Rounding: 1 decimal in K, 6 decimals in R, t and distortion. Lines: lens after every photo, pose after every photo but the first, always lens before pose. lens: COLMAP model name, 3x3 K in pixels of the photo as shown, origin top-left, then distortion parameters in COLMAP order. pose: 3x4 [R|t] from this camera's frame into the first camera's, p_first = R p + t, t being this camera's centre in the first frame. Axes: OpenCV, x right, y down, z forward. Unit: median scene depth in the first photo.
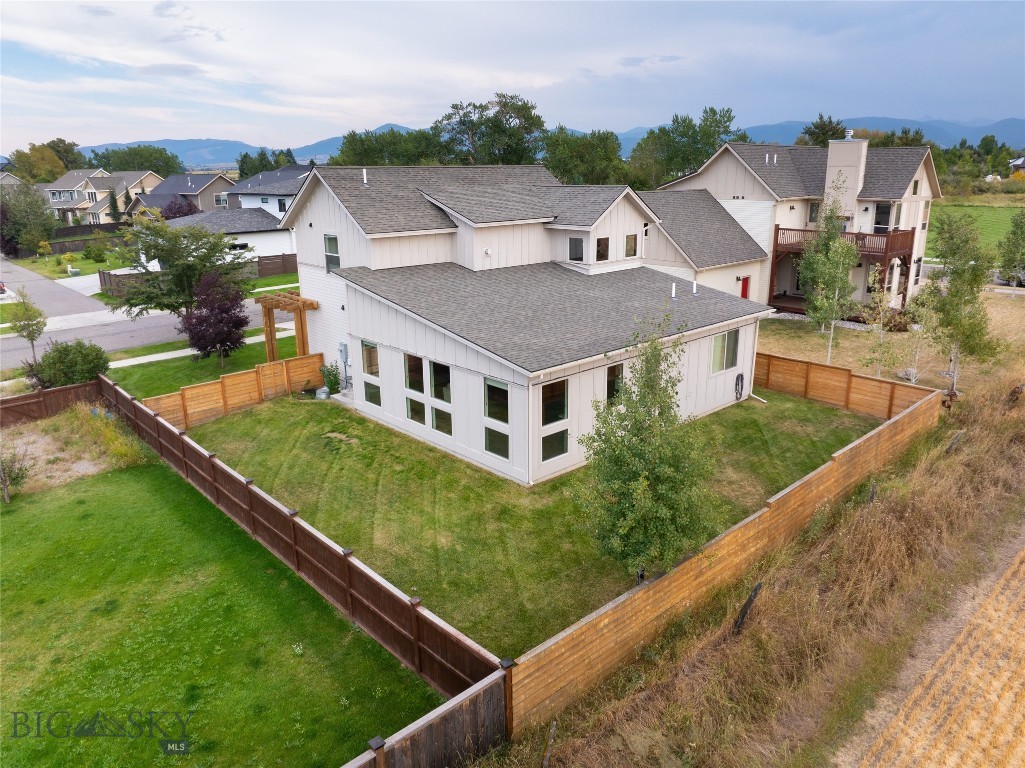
lens RADIAL K [[719.4, 0, 532.4], [0, 719.4, 379.5], [0, 0, 1]] dist [-0.039692, 0.003036]
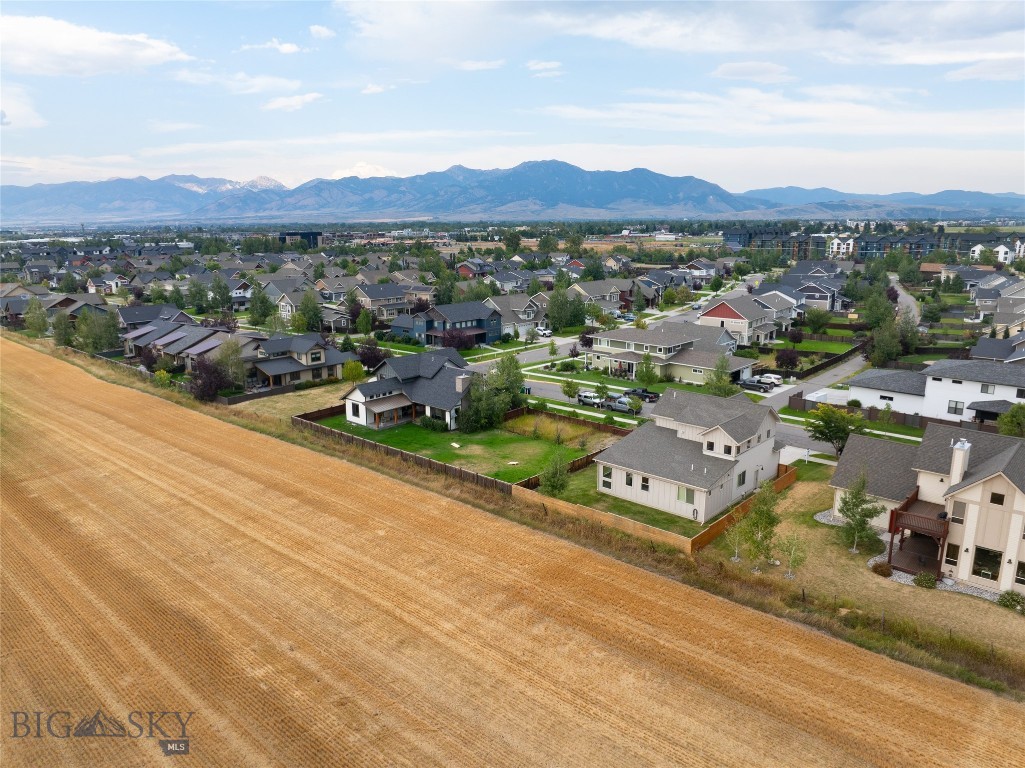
lens RADIAL K [[719.4, 0, 515.7], [0, 719.4, 381.9], [0, 0, 1]] dist [-0.039692, 0.003036]
pose [[0.085334, 0.232182, -0.968922, 2.495781], [-0.282303, 0.938252, 0.199970, -0.727933], [0.955523, 0.256465, 0.145610, -0.051549]]
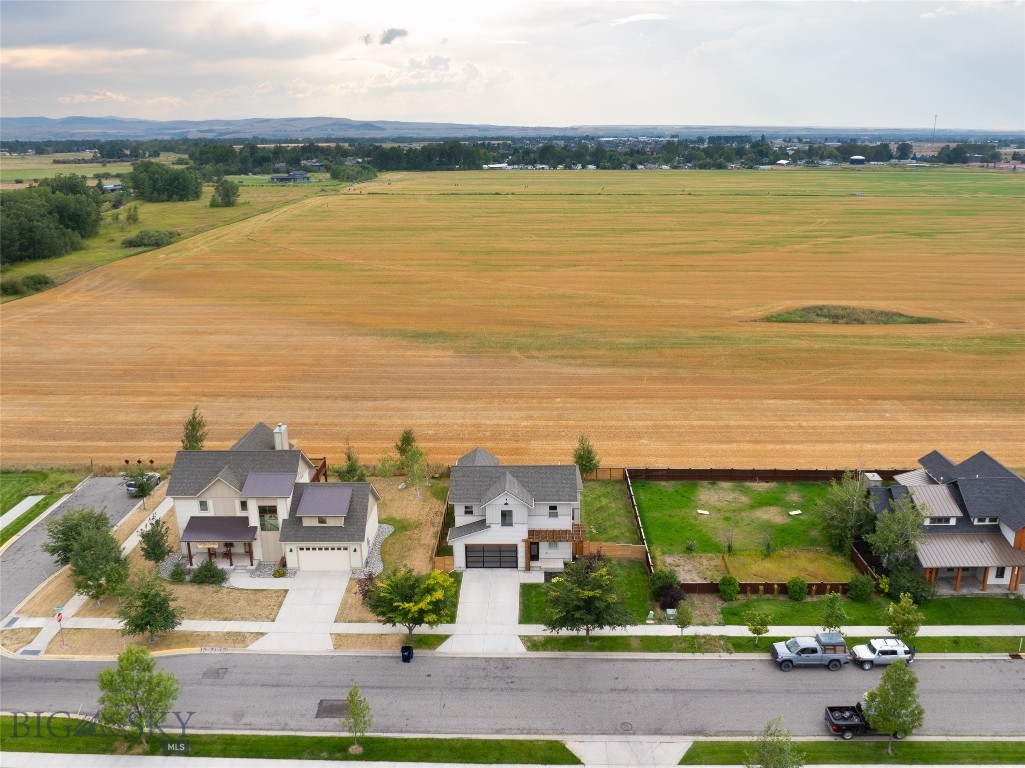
lens RADIAL K [[856.5, 0, 510.3], [0, 856.5, 382.3], [0, 0, 1]] dist [-0.041421, 0.002087]
pose [[-0.712840, -0.186731, 0.676011, -2.109496], [0.215565, 0.858904, 0.464559, -1.984812], [-0.667377, 0.476880, -0.572008, 2.716425]]
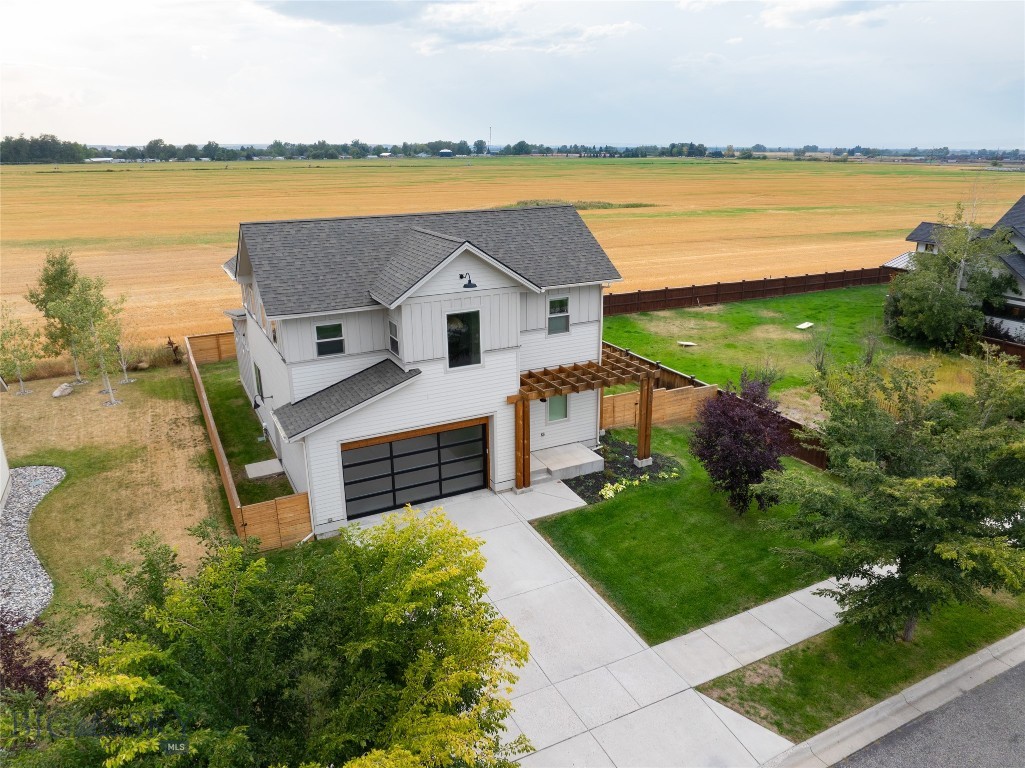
lens RADIAL K [[719.4, 0, 516.4], [0, 719.4, 383.0], [0, 0, 1]] dist [-0.039692, 0.003036]
pose [[-0.963973, -0.070927, 0.256370, -0.469444], [0.086168, 0.828562, 0.553227, -0.623549], [-0.251657, 0.555387, -0.792600, 1.922852]]
